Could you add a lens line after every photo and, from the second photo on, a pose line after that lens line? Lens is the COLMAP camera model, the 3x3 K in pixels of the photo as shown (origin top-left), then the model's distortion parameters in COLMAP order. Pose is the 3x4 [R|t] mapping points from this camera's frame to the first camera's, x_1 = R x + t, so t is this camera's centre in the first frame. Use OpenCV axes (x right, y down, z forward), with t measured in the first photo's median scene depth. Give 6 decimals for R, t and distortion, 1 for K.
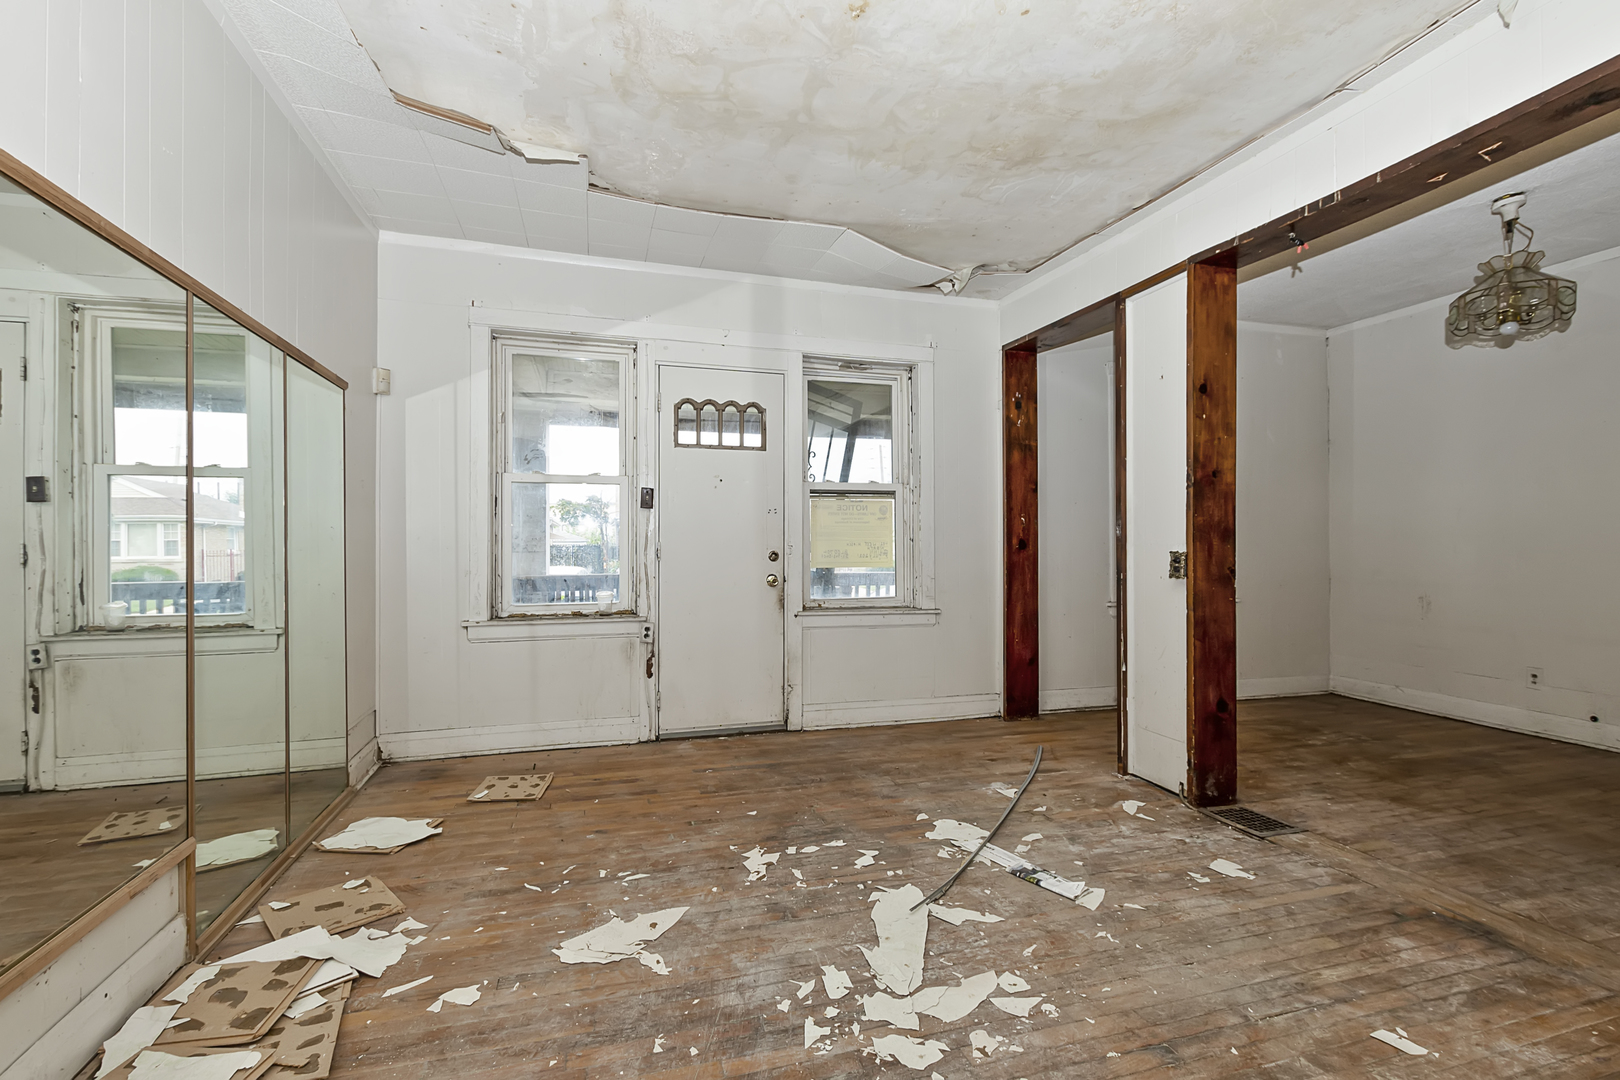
lens RADIAL K [[720.0, 0, 803.6], [0, 720.0, 539.1], [0, 0, 1]] dist [0.005621, -0.002002]
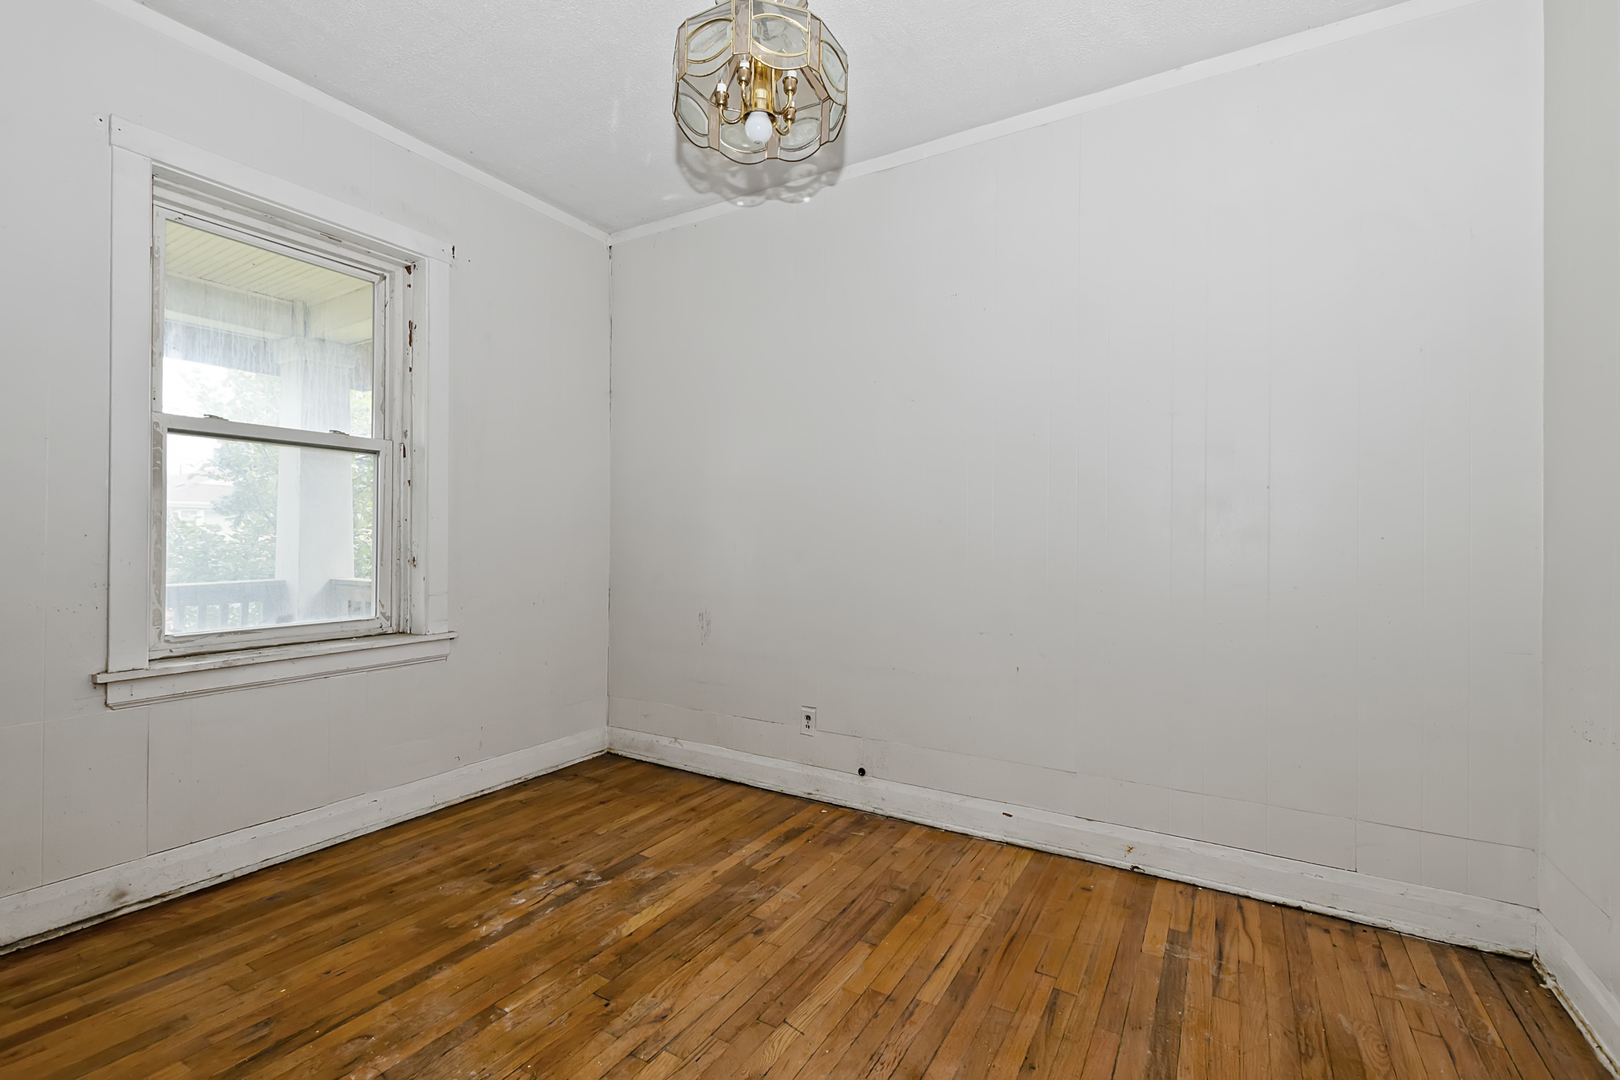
lens RADIAL K [[720.0, 0, 809.1], [0, 720.0, 540.9], [0, 0, 1]] dist [0.005621, -0.002002]
pose [[0.724277, 0.007084, 0.689473, 0.500570], [-0.013040, 0.999909, 0.003426, 0.004307], [-0.689386, -0.011472, 0.724304, 0.465430]]
